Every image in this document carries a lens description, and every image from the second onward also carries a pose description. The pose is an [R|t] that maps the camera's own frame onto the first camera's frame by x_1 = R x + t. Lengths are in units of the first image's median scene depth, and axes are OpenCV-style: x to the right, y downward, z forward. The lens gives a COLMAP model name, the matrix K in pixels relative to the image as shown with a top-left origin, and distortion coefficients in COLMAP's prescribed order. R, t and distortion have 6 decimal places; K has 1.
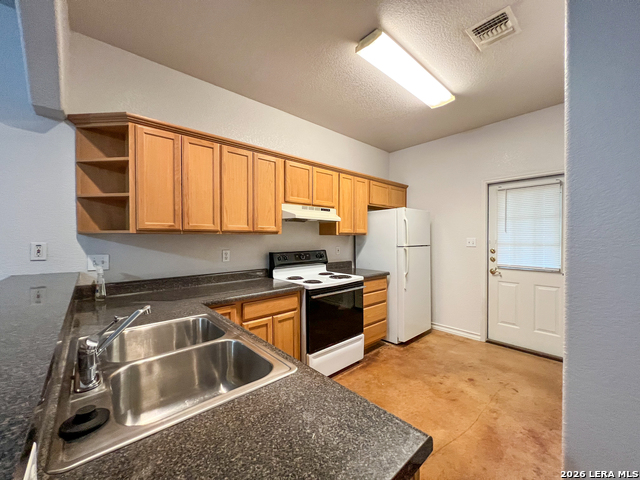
lens RADIAL K [[259.2, 0, 319.5], [0, 259.2, 241.8], [0, 0, 1]] dist [0.014083, 0.001580]
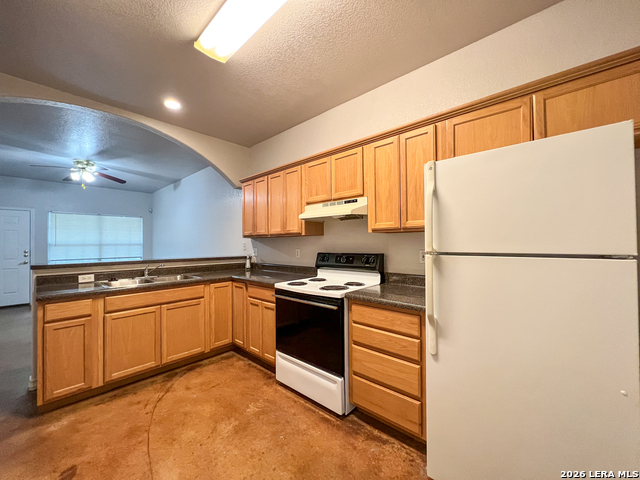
lens RADIAL K [[259.2, 0, 317.0], [0, 259.2, 240.1], [0, 0, 1]] dist [0.014083, 0.001580]
pose [[0.093304, -0.009384, -0.995593, 0.841182], [-0.003707, 0.999945, -0.009772, 0.001955], [0.995631, 0.004602, 0.093264, 0.875414]]
